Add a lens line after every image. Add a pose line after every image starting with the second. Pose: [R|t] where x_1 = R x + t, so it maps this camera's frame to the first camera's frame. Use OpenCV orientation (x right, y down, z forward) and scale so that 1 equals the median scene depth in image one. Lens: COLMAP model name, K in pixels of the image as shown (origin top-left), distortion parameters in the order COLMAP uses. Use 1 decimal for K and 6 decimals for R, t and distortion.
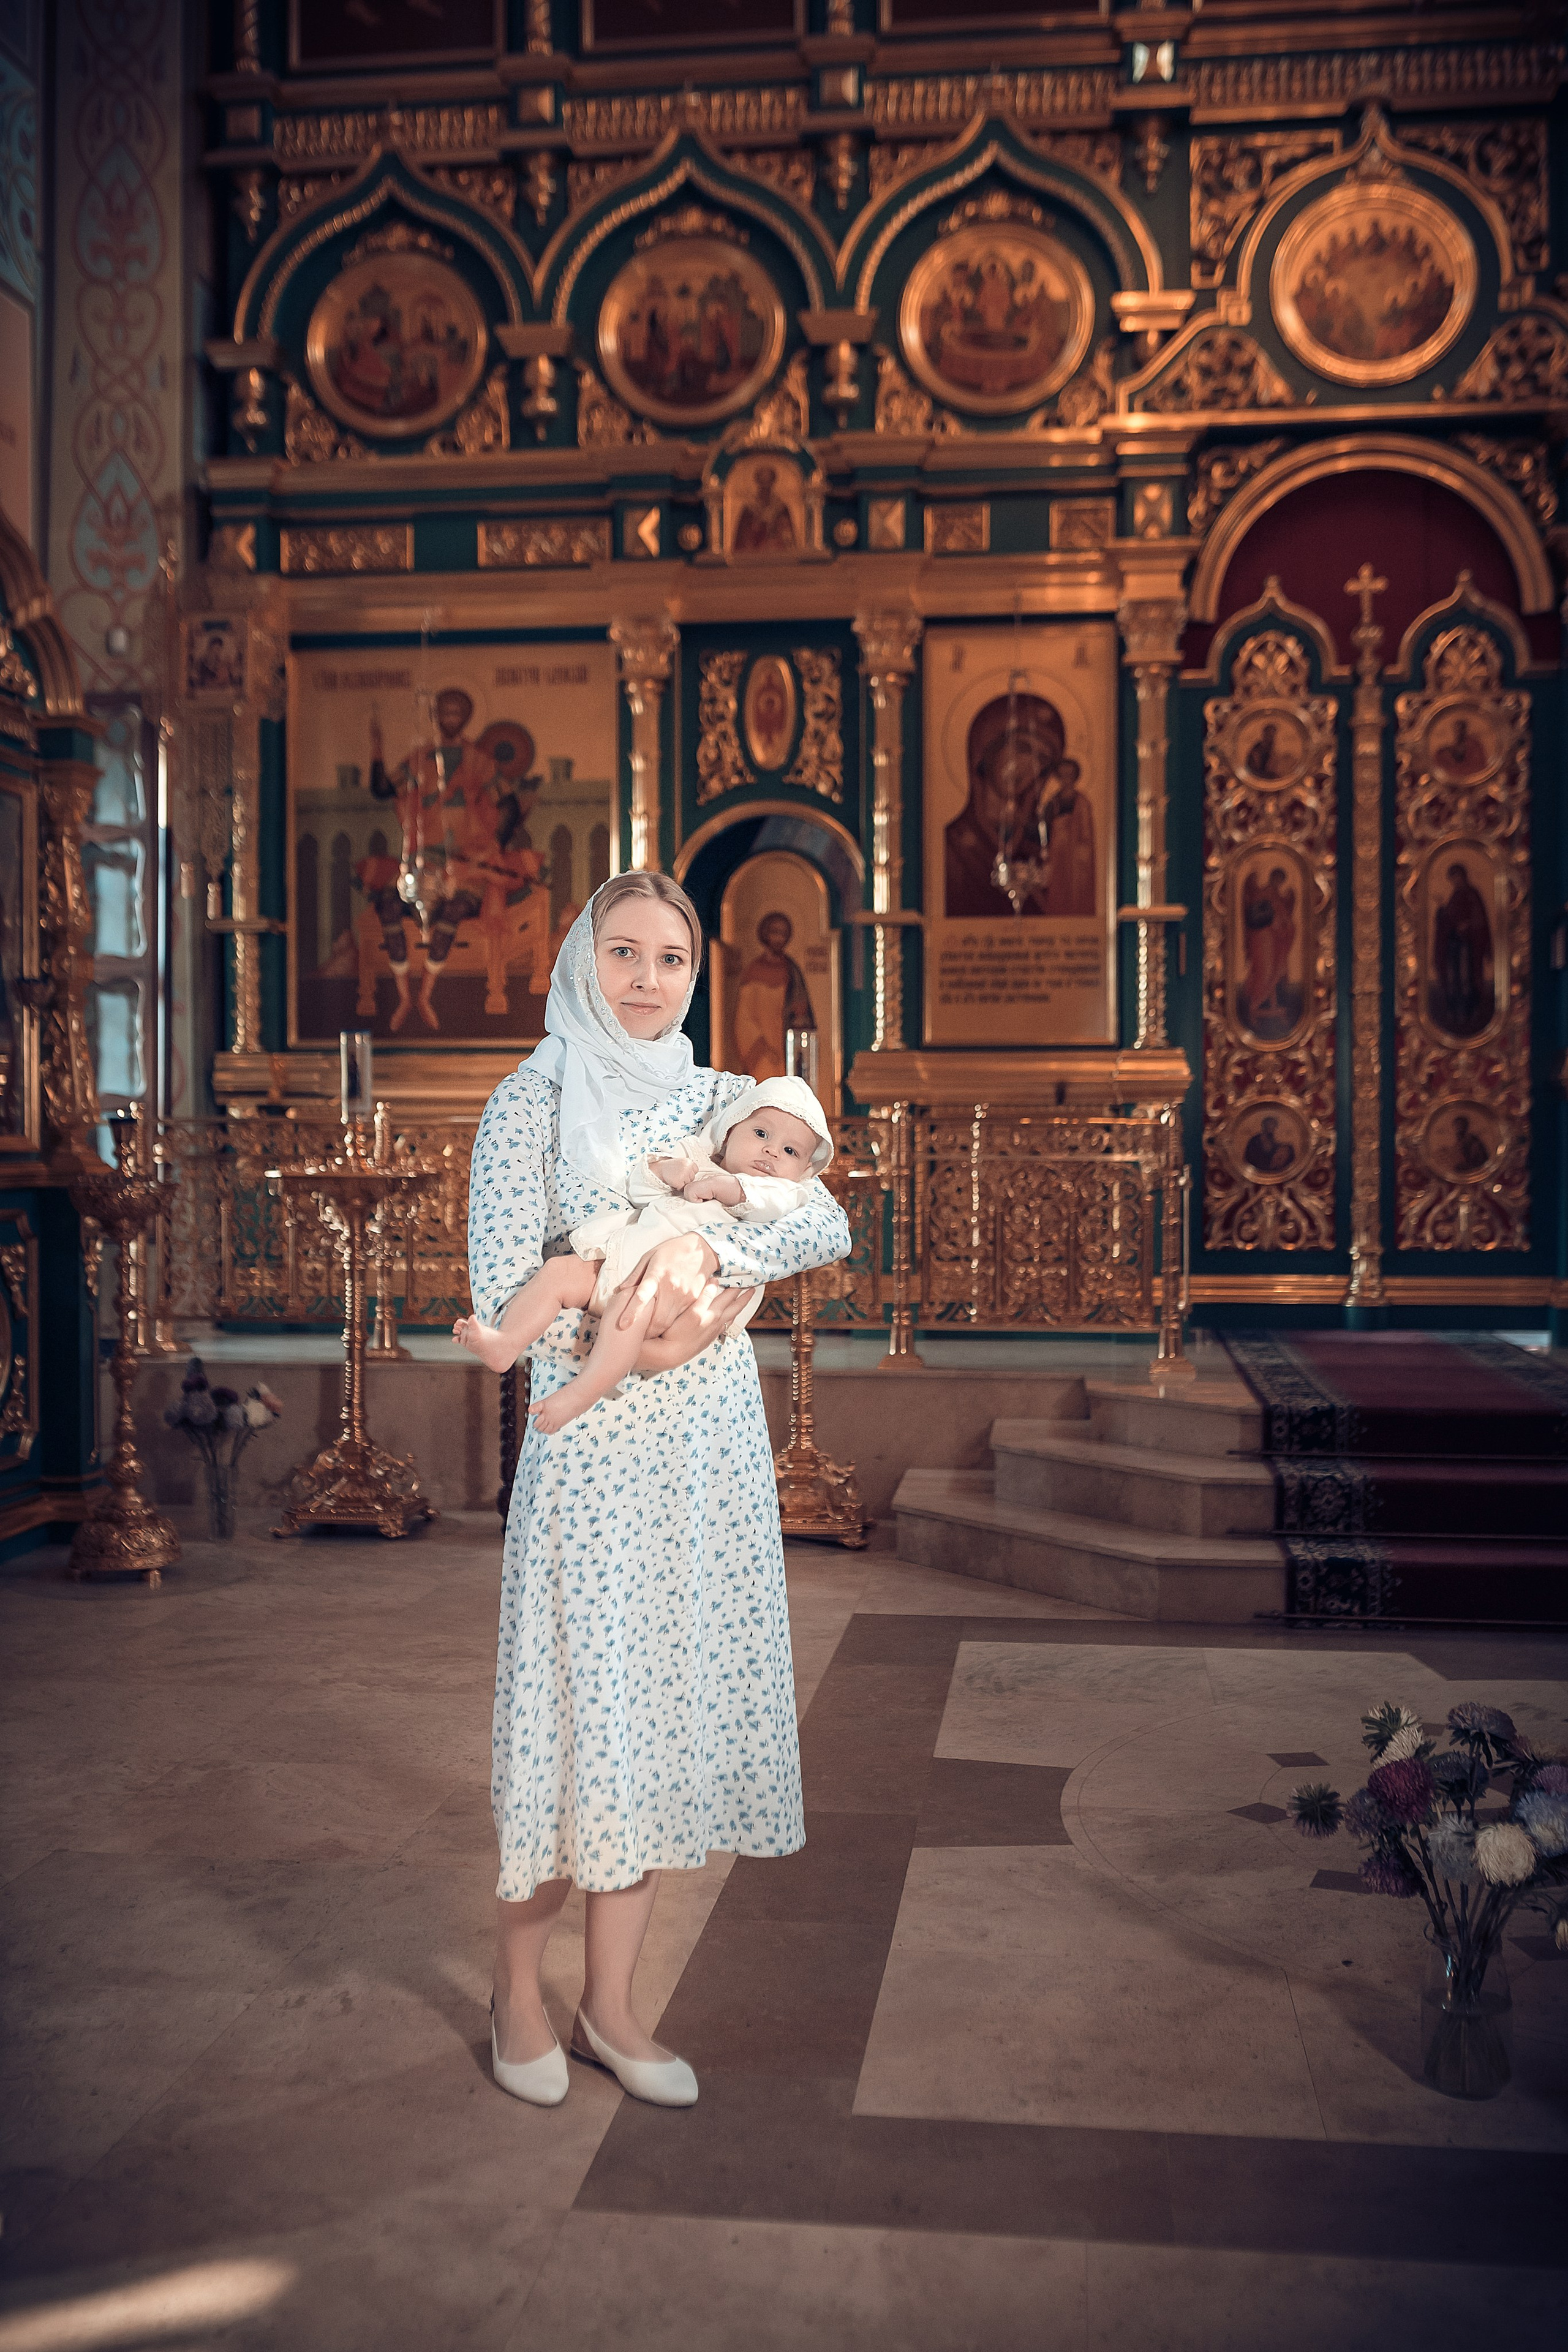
lens RADIAL K [[2358.8, 0, 831.6], [0, 2358.8, 1202.7], [0, 0, 1]] dist [0.004521, -0.016288]
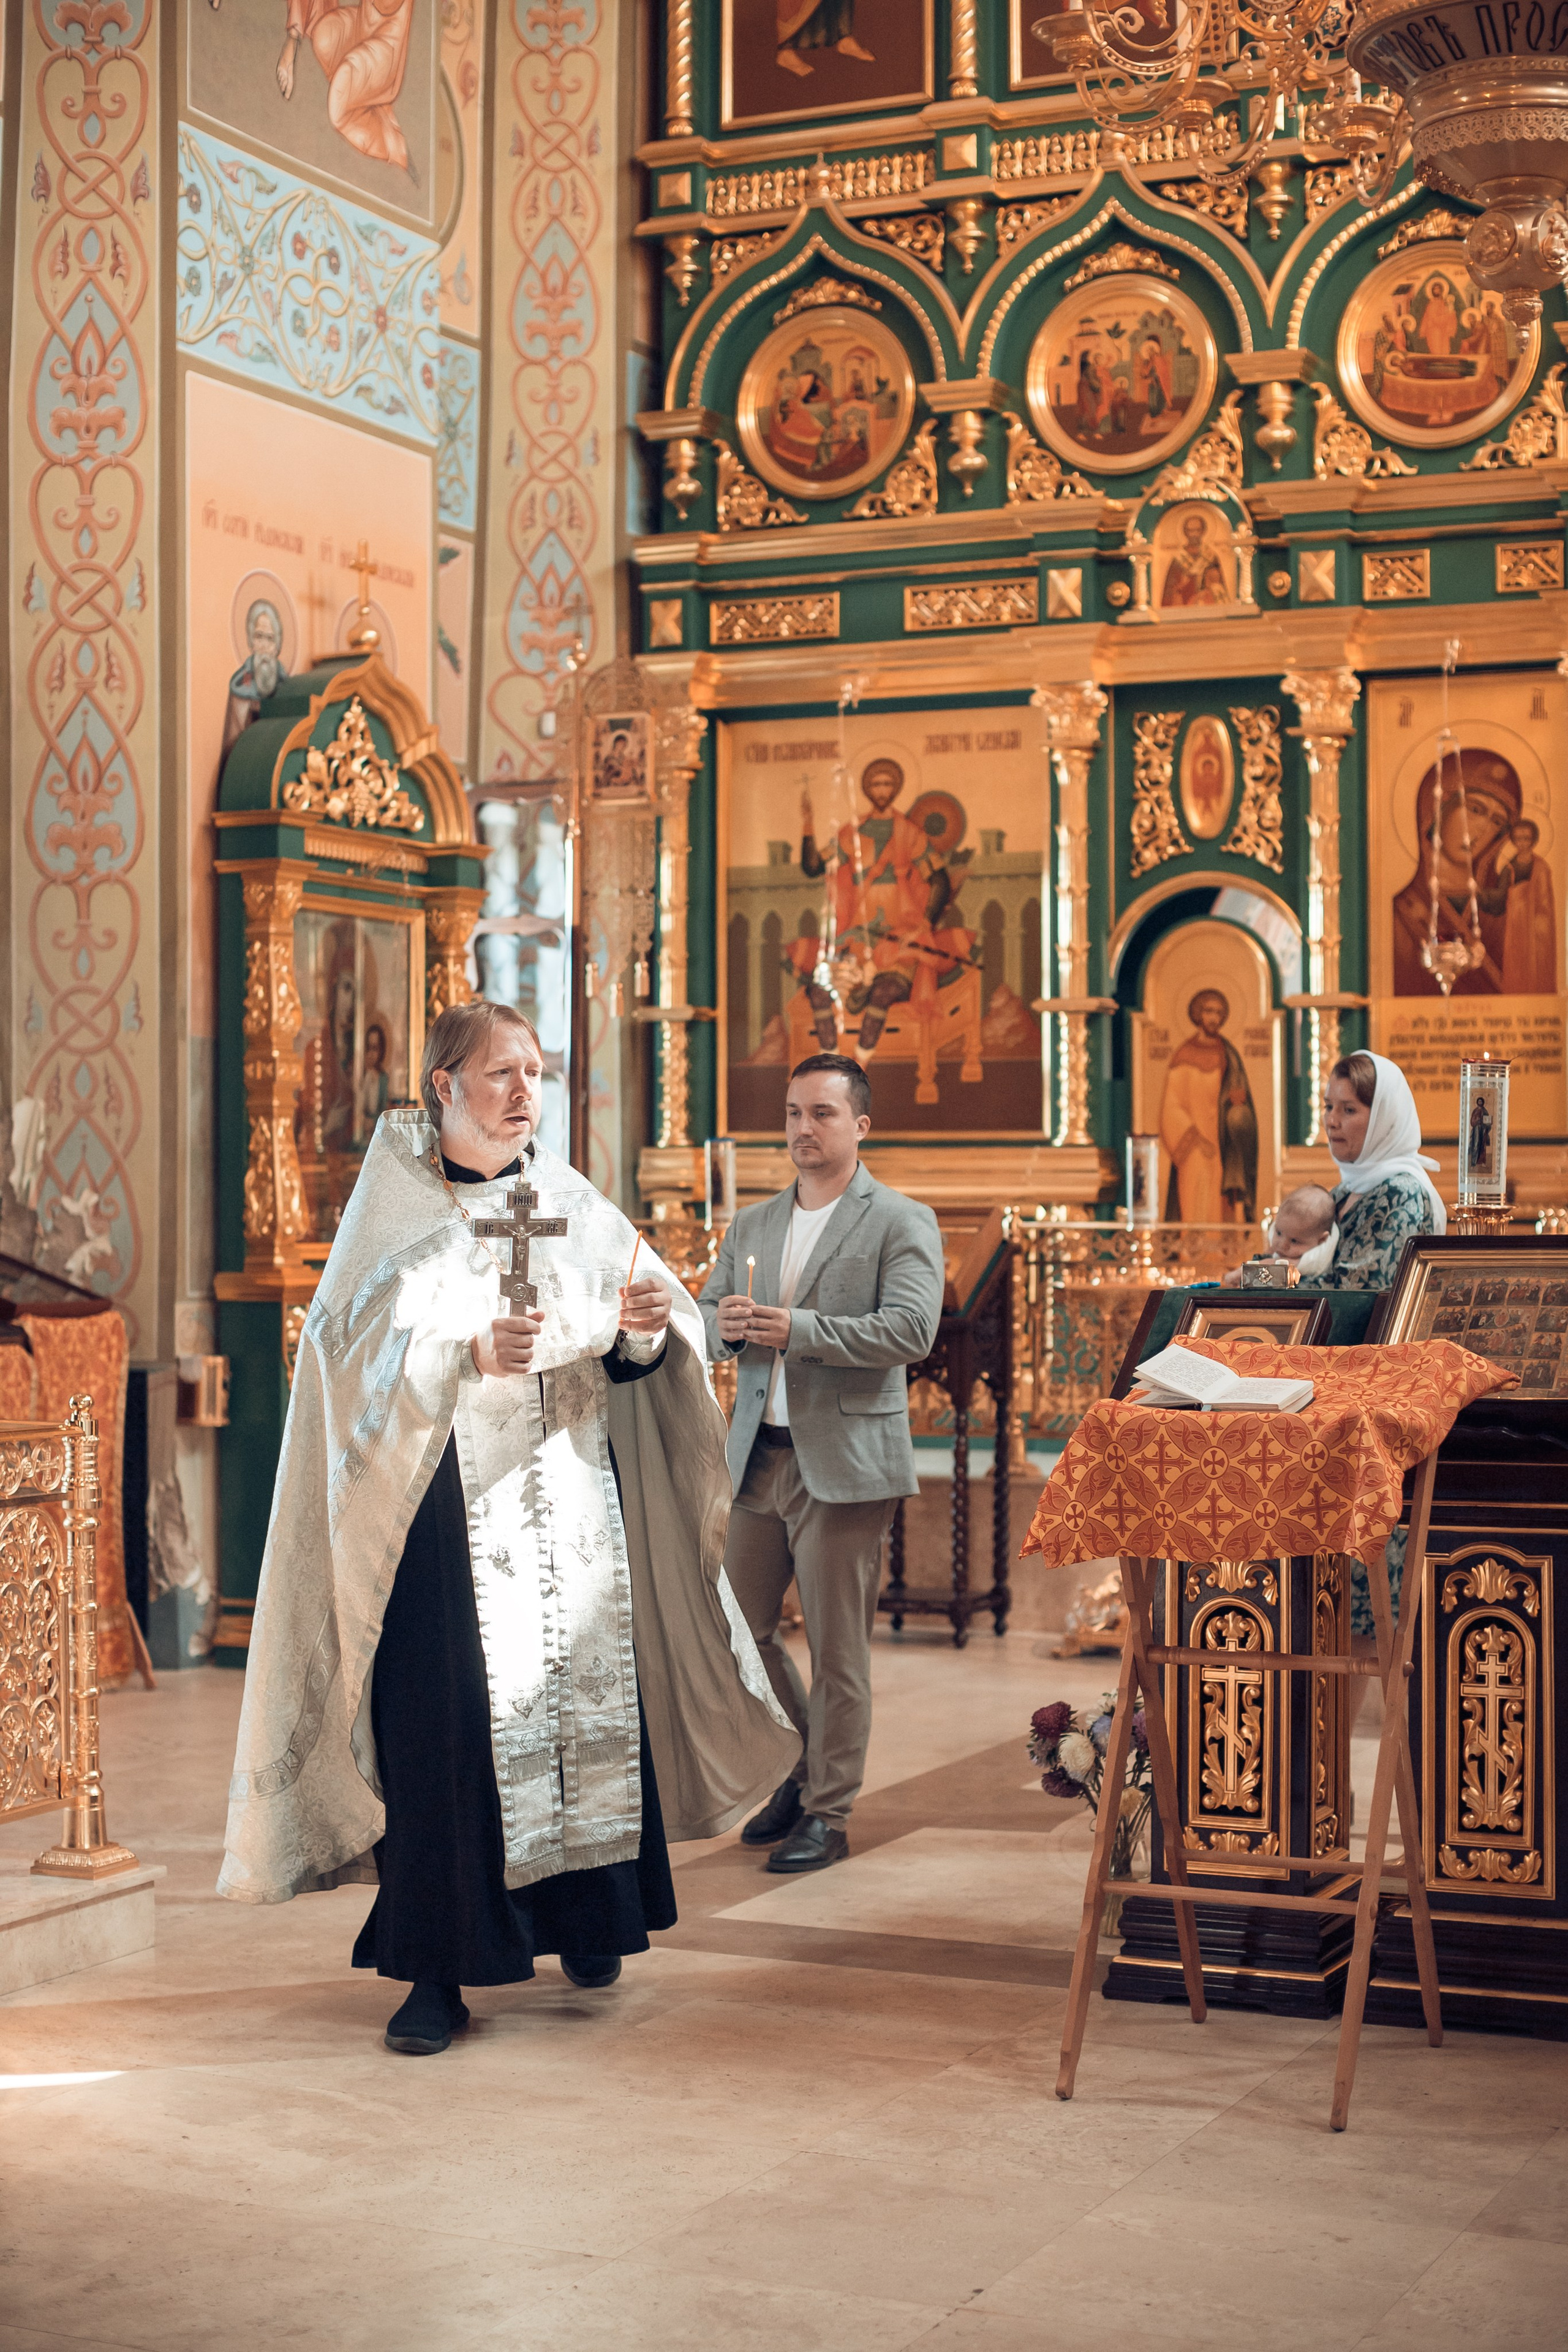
lens RADIAL K [[3645.5, 0, 704.5], [0, 3645.5, 1176.7], [0, 0, 1]] dist [-0.073164, 0.206983]
pose [[0.947229, -0.001337, -0.320555, 0.243248], [-0.008954, 0.999491, -0.030628, -0.006862], [0.320433, 0.031882, 0.946735, -0.400321]]
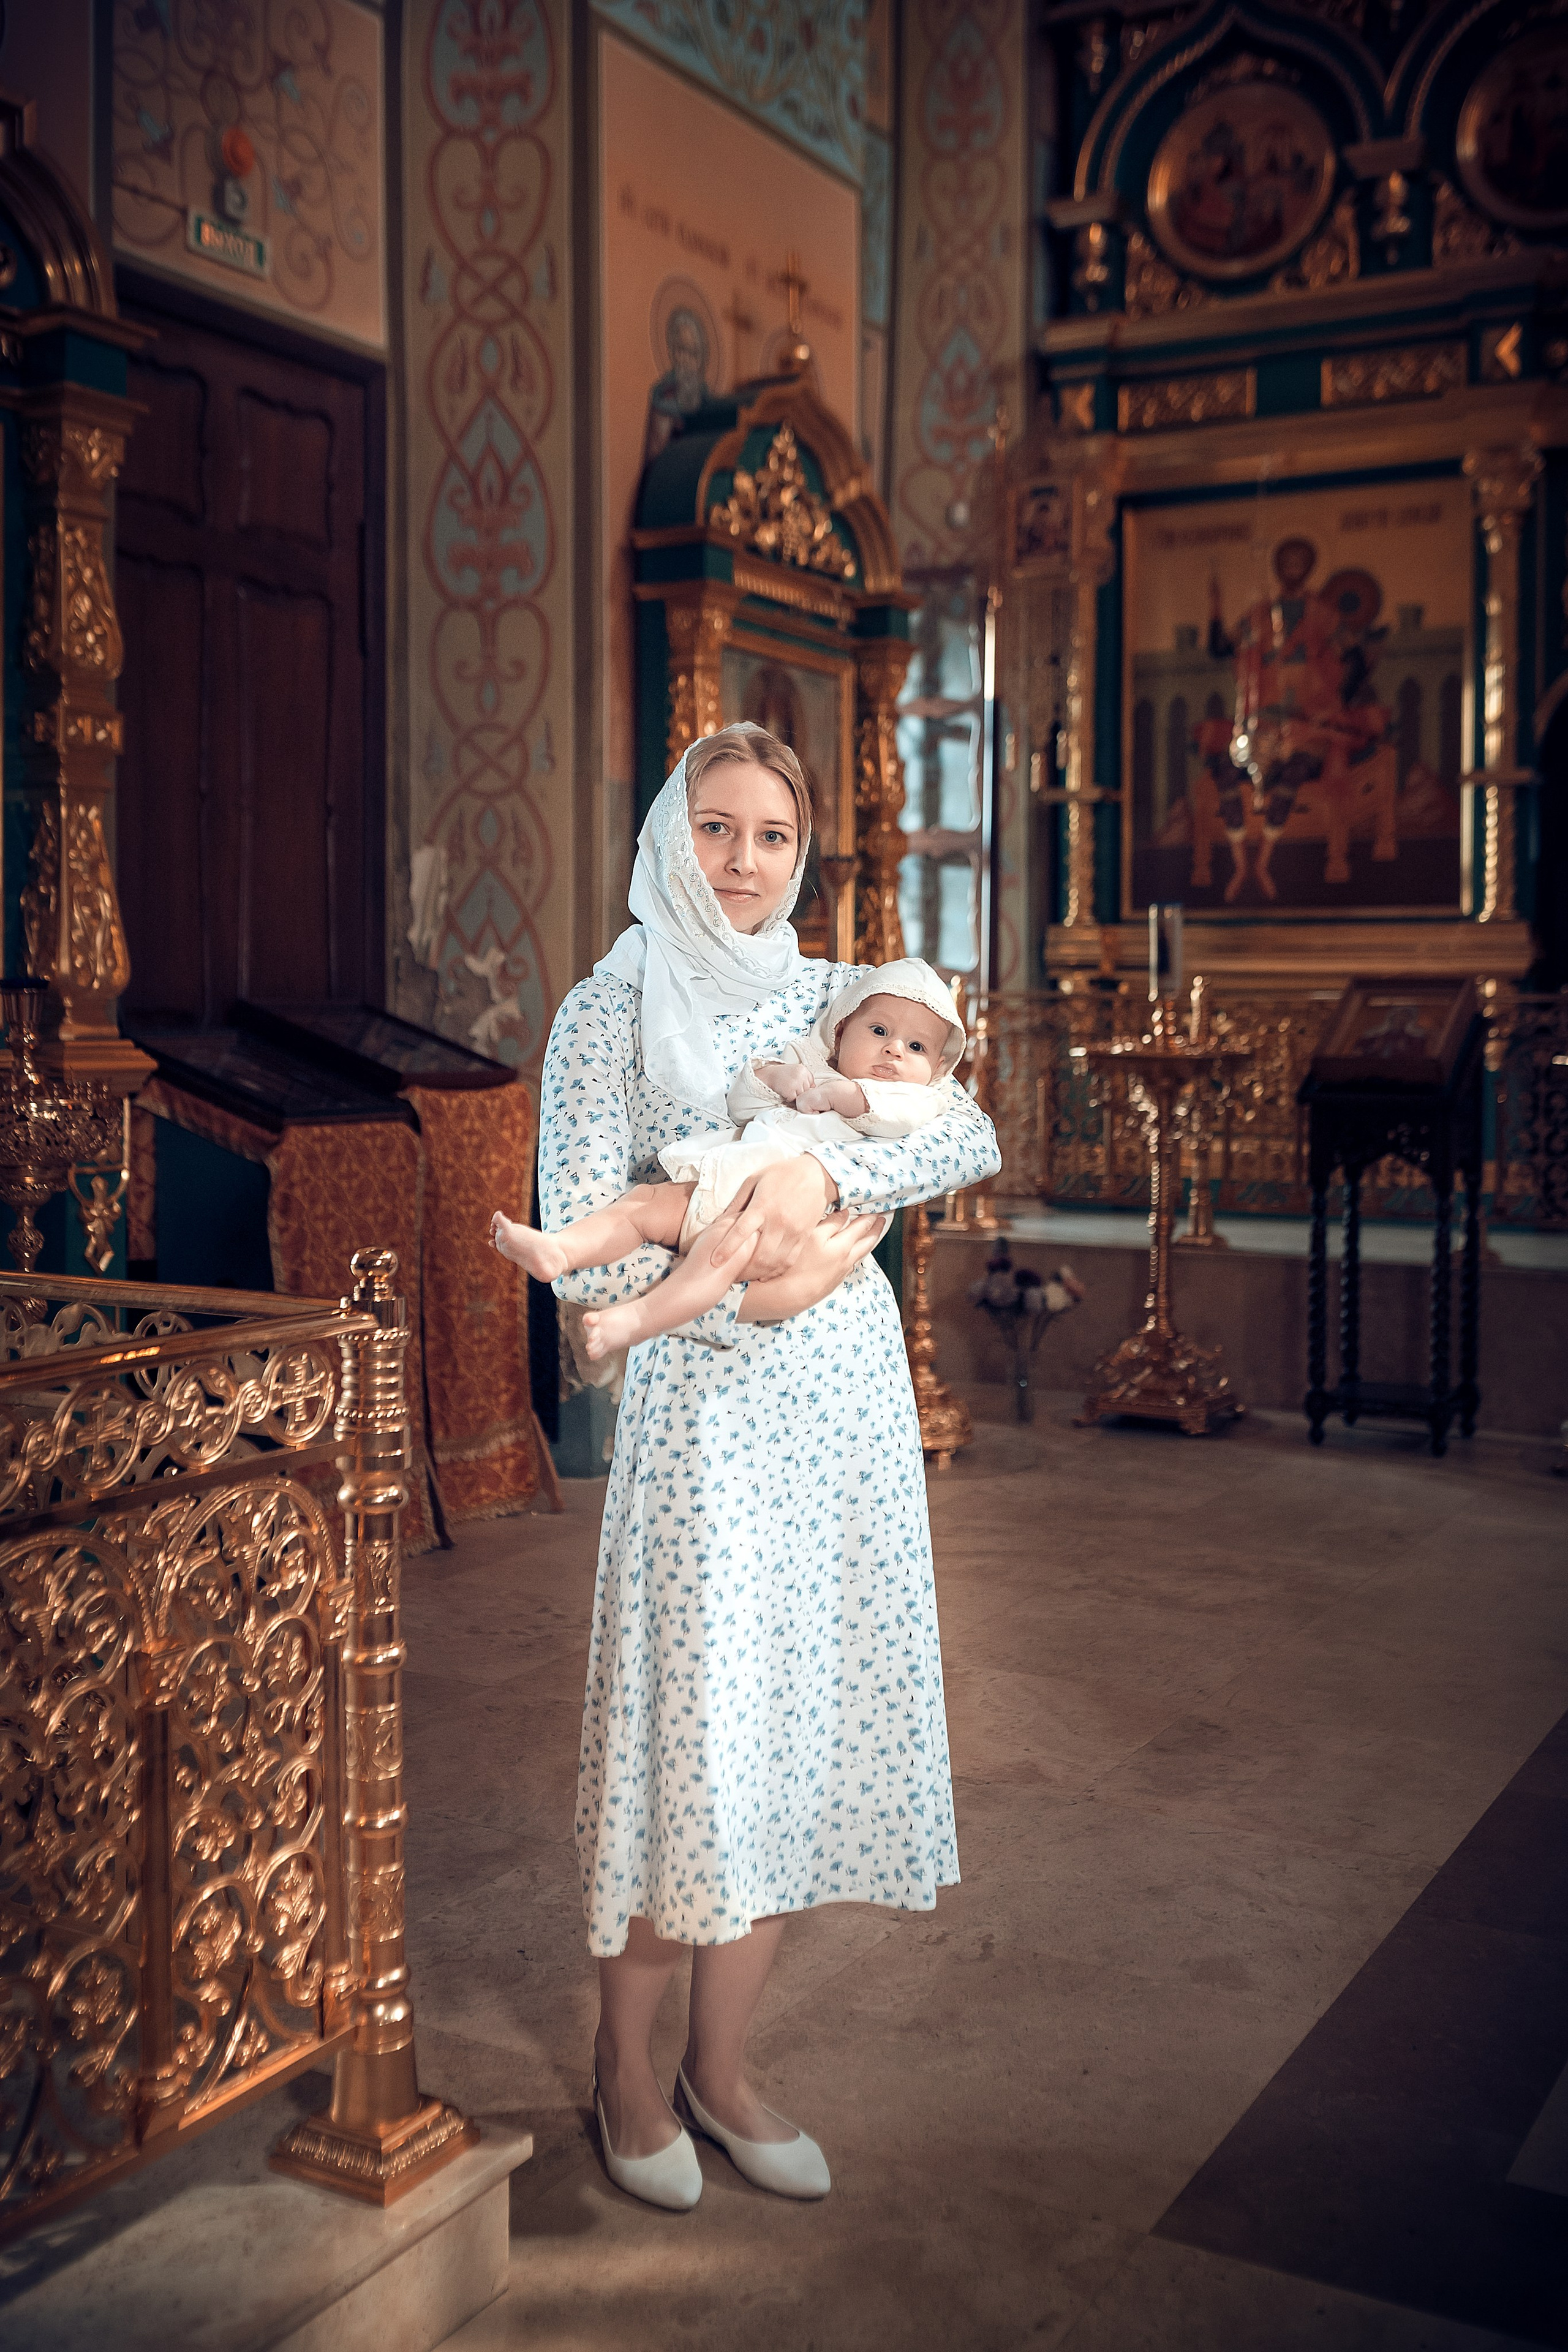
lens RADIAL K [[2429.3, 0, 792.2], [0, 2429.3, 1111.6], [0, 0, 1]] dist [-0.019509, -0.007772]
pose [[0.922629, 0.017522, -0.385291, 0.032365], [-0.011914, 0.999786, 0.016939, -0.002579], [0.385505, -0.011038, 0.922640, 0.026072]]
